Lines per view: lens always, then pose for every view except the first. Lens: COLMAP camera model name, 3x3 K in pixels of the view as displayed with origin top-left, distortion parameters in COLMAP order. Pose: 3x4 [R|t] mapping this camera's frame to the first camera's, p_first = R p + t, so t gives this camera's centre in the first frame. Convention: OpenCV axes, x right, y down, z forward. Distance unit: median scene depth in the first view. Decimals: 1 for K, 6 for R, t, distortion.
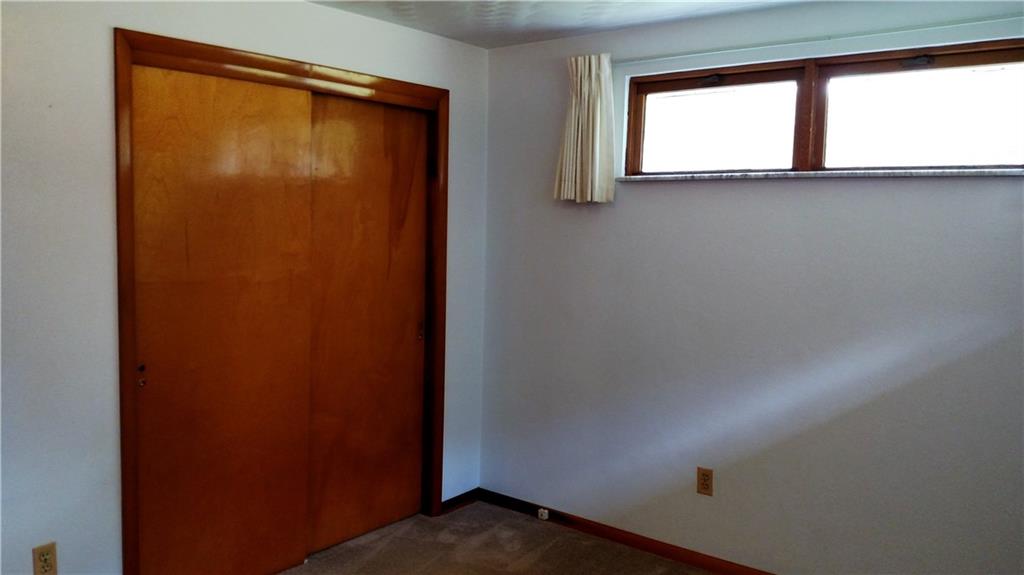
lens RADIAL K [[819.8, 0, 504.8], [0, 819.8, 290.3], [0, 0, 1]] dist [0.037110, -0.064993]
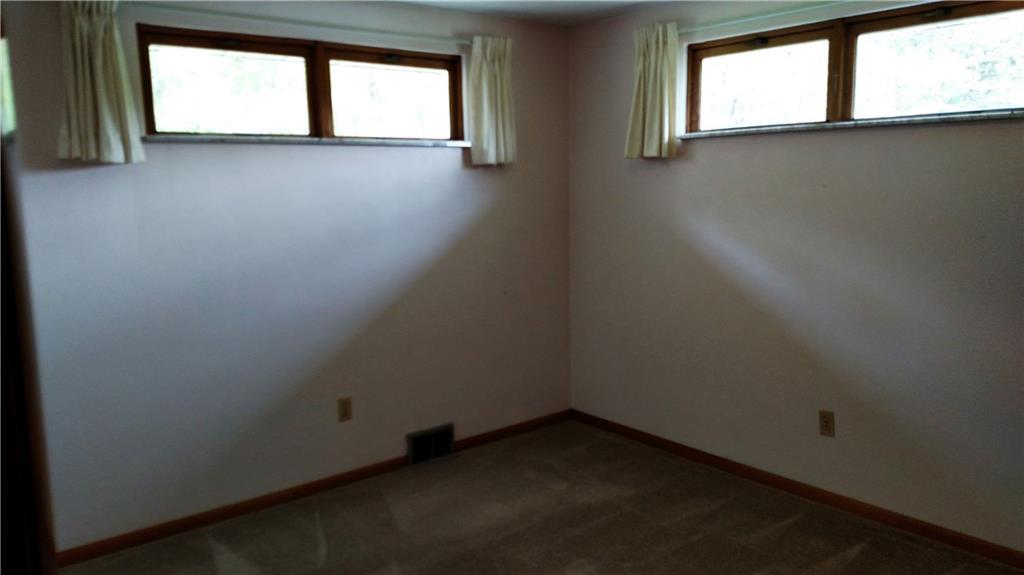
lens RADIAL K [[819.8, 0, 512.0], [0, 819.8, 283.7], [0, 0, 1]] dist [0.037110, -0.064993]
pose [[0.966803, -0.004242, -0.255487, 0.220619], [0.014893, 0.999098, 0.039768, 0.018514], [0.255088, -0.042253, 0.965994, -0.168057]]
